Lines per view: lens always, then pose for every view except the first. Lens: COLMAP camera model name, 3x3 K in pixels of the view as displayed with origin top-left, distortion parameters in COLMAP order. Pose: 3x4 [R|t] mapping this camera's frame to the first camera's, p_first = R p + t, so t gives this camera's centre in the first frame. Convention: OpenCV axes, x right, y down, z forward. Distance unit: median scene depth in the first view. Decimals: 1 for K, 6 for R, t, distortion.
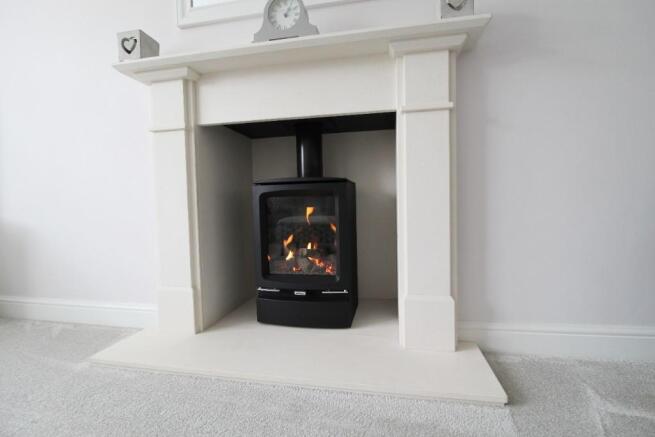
lens RADIAL K [[301.9, 0, 334.3], [0, 301.9, 219.0], [0, 0, 1]] dist [-0.000641, -0.011901]
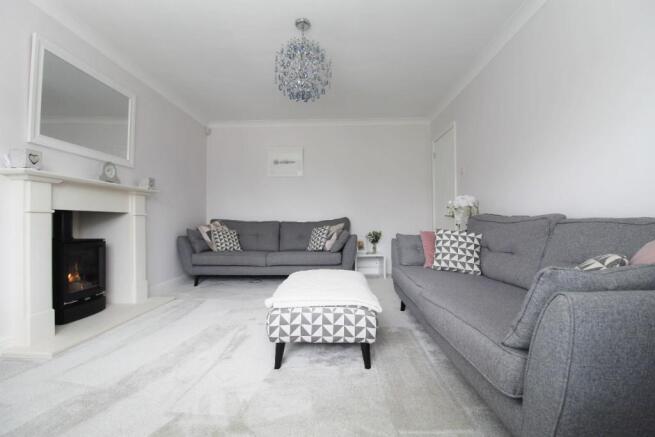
lens RADIAL K [[301.9, 0, 334.3], [0, 301.9, 219.0], [0, 0, 1]] dist [-0.000641, -0.011901]
pose [[-0.161108, 0.028684, 0.986520, -2.422688], [0.050579, 0.998504, -0.020773, -0.152273], [-0.985640, 0.046551, -0.162317, -0.290522]]
